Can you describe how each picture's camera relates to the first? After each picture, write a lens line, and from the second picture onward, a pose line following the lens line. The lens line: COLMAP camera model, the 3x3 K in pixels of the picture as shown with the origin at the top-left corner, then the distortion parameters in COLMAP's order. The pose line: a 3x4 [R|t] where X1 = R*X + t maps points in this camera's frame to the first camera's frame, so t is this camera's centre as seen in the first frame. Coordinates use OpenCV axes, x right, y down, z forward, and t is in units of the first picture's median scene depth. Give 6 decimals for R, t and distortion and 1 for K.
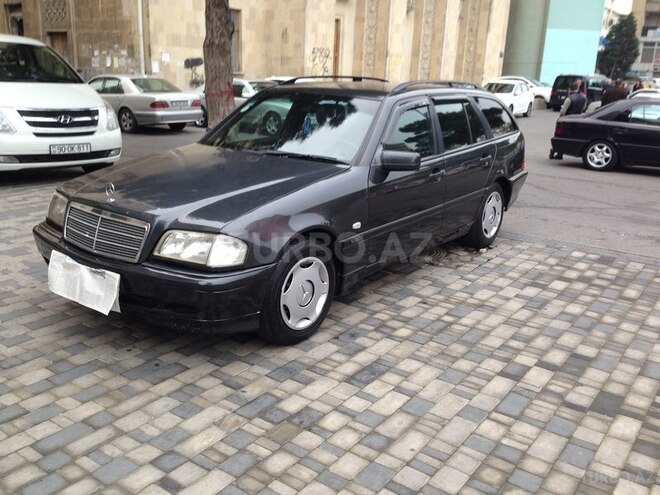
lens RADIAL K [[611.0, 0, 330.1], [0, 611.0, 260.8], [0, 0, 1]] dist [0.126195, -0.200916]
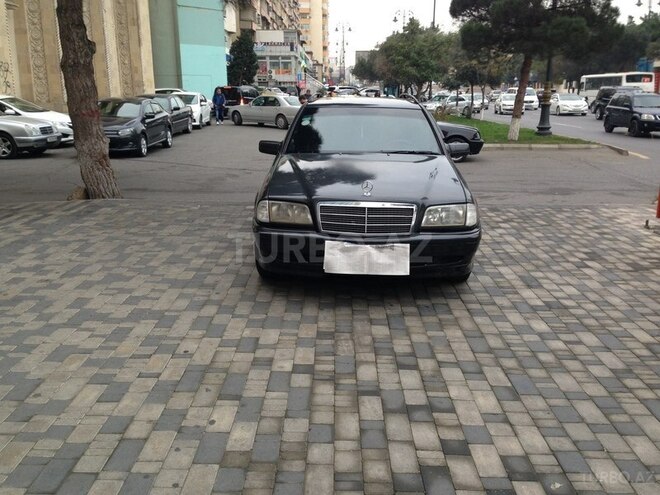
lens RADIAL K [[610.8, 0, 330.0], [0, 610.8, 247.5], [0, 0, 1]] dist [0.162815, -0.271239]
pose [[0.817021, -0.168755, 0.551360, -1.033810], [0.188721, 0.981809, 0.020851, -0.025779], [-0.544850, 0.087018, 0.834007, -0.026369]]
